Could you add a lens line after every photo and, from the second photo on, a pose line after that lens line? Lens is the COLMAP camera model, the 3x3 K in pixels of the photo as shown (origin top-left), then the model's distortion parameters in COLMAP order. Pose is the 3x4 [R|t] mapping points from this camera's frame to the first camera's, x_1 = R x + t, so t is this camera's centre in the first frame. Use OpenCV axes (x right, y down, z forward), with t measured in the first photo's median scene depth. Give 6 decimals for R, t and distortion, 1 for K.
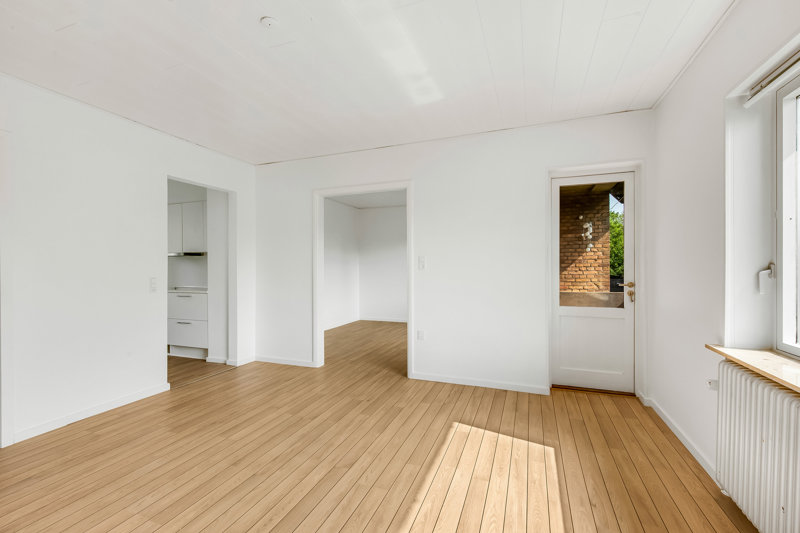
lens RADIAL K [[349.5, 0, 397.5], [0, 349.5, 269.0], [0, 0, 1]] dist [0.000736, -0.000036]
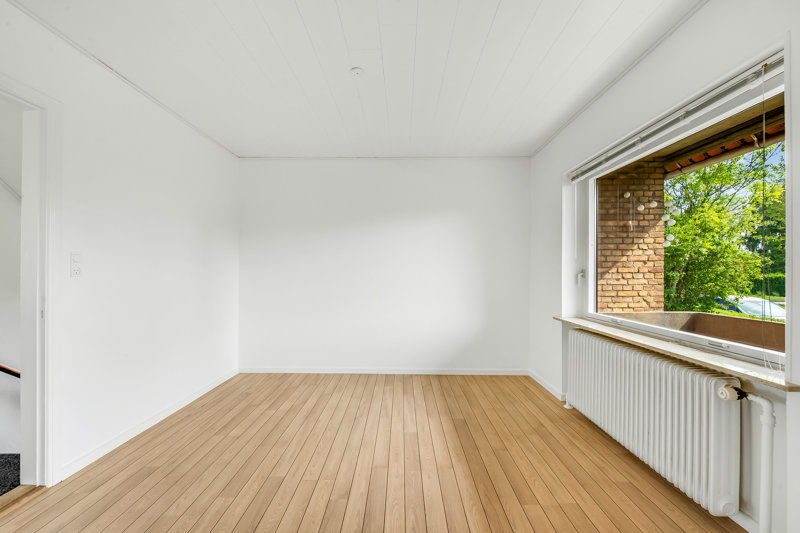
lens RADIAL K [[317.0, 0, 395.7], [0, 317.0, 269.1], [0, 0, 1]] dist [-0.002473, -0.000108]
pose [[0.943950, 0.007942, 0.329994, -0.104255], [-0.004376, 0.999924, -0.011548, -0.007928], [-0.330061, 0.009457, 0.943912, 1.013874]]
